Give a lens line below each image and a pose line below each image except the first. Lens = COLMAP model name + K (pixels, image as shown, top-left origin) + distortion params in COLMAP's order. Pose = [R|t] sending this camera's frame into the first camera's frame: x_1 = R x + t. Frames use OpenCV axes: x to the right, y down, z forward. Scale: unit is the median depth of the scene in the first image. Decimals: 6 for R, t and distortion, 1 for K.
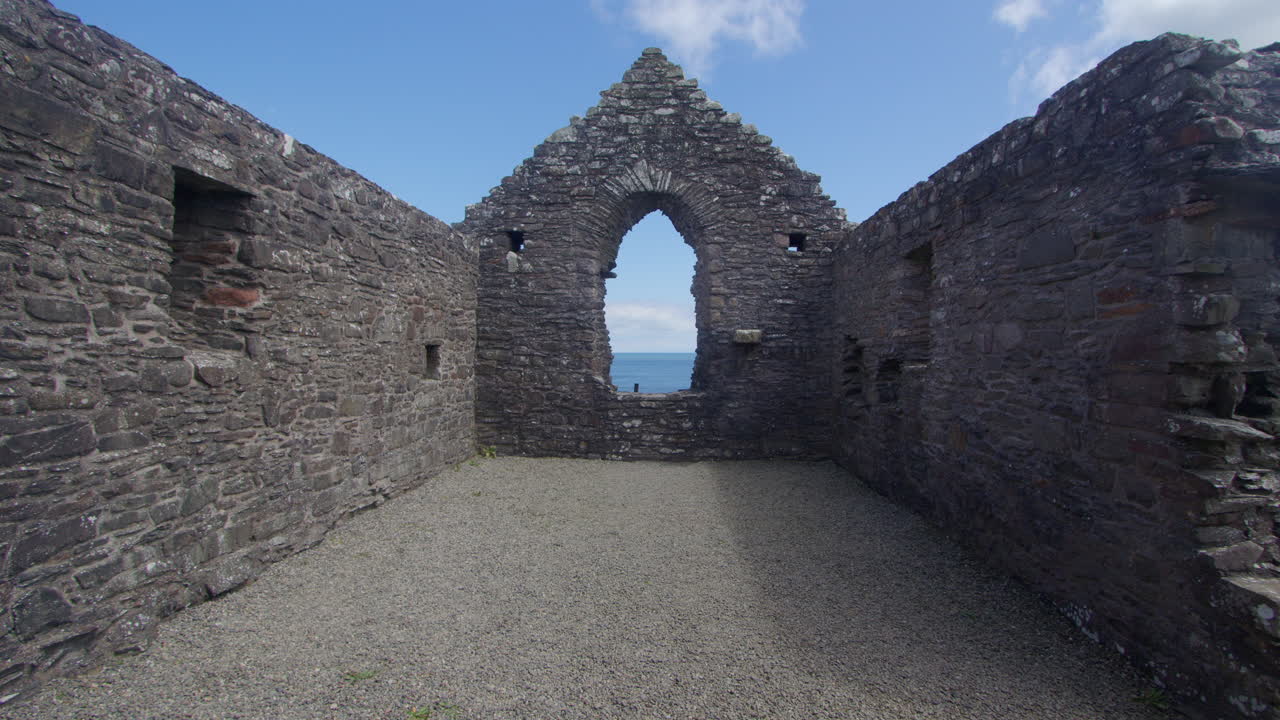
lens RADIAL K [[597.7, 0, 640.0], [0, 597.7, 360.0], [0, 0, 1]] dist [-0.028601, 0.000216]
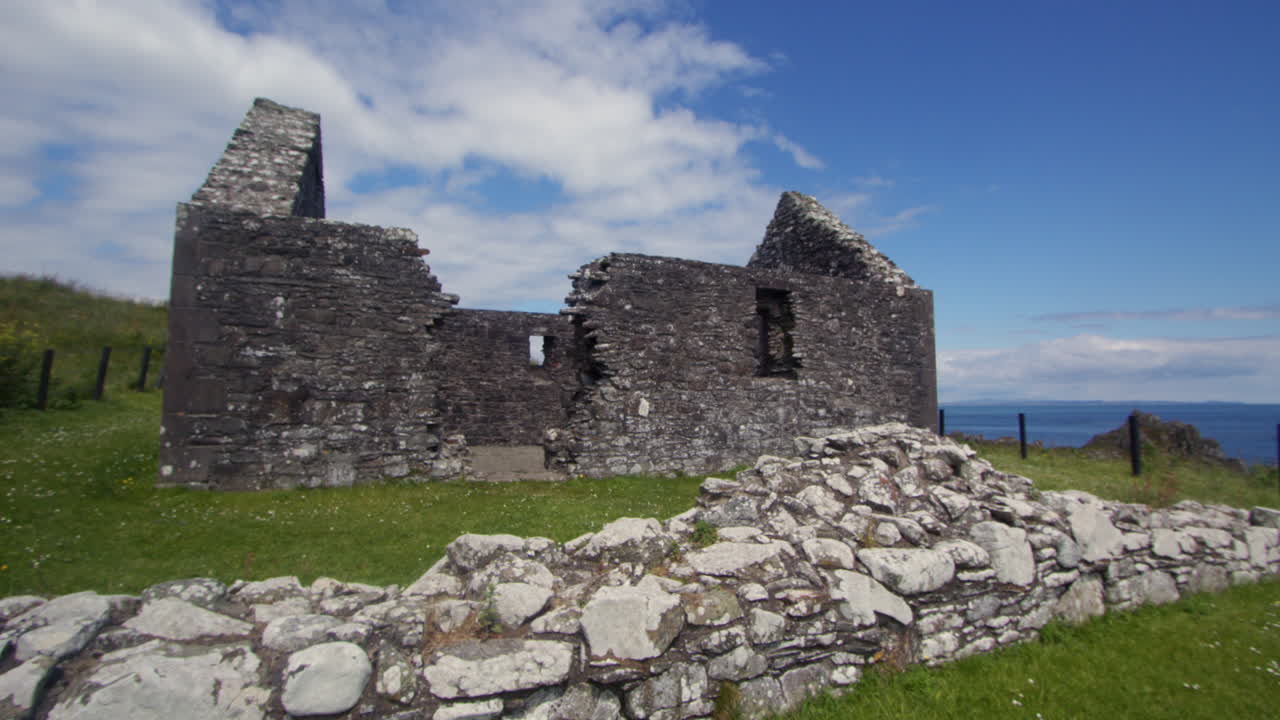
lens RADIAL K [[597.7, 0, 640.0], [0, 597.7, 360.0], [0, 0, 1]] dist [-0.028601, 0.000216]
pose [[0.421405, -0.064154, -0.904601, 3.213171], [-0.013818, 0.996925, -0.077139, 0.149399], [0.906767, 0.045006, 0.419222, -0.041913]]
